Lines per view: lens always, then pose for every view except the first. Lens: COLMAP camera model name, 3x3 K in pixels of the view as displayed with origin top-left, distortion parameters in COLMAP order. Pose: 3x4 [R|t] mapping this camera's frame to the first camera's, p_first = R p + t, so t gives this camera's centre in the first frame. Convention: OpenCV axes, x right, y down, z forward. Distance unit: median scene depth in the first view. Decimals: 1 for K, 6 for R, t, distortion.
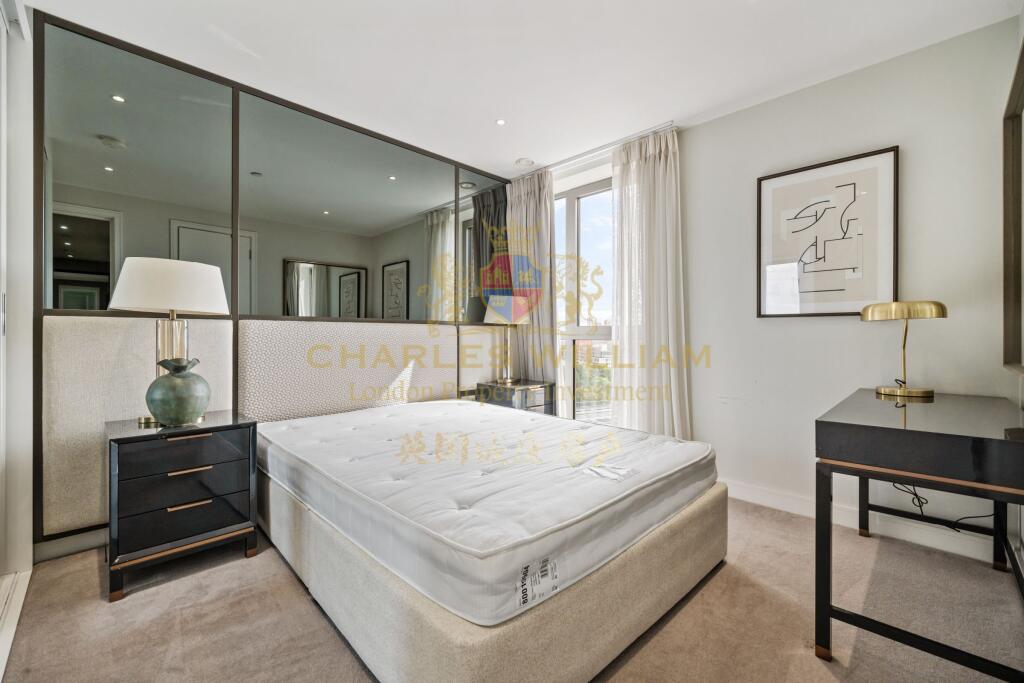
lens RADIAL K [[409.1, 0, 512.0], [0, 409.1, 332.2], [0, 0, 1]] dist [0.000655, 0.000027]
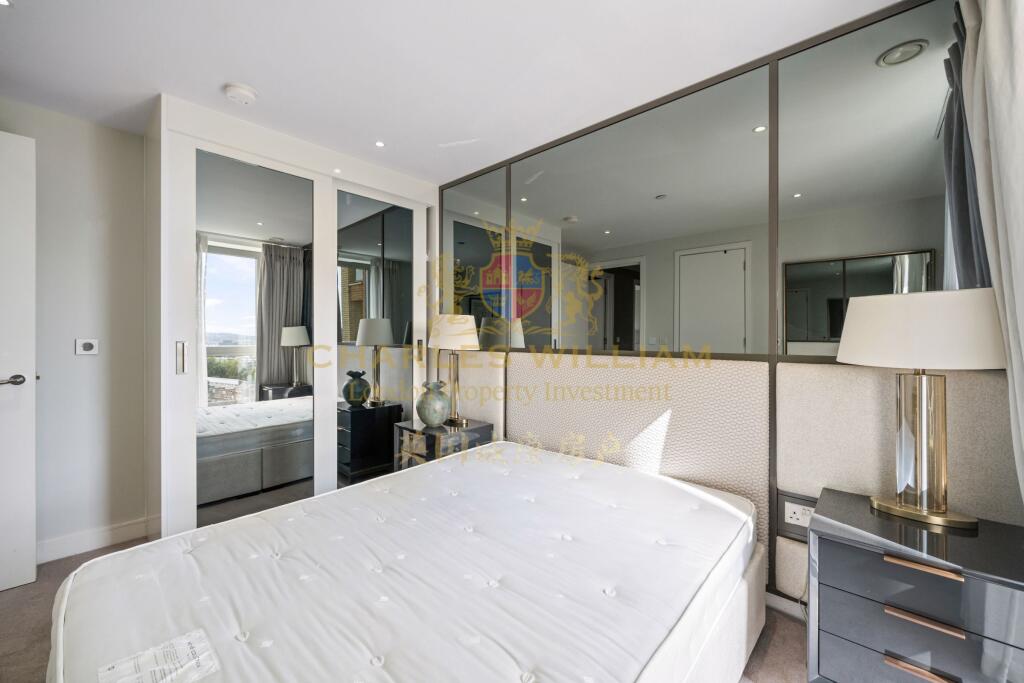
lens RADIAL K [[409.1, 0, 512.0], [0, 409.1, 332.2], [0, 0, 1]] dist [0.000655, 0.000027]
pose [[0.046705, -0.004072, -0.998900, 0.375929], [-0.006450, 0.999970, -0.004378, -0.049074], [0.998888, 0.006647, 0.046677, 0.628095]]
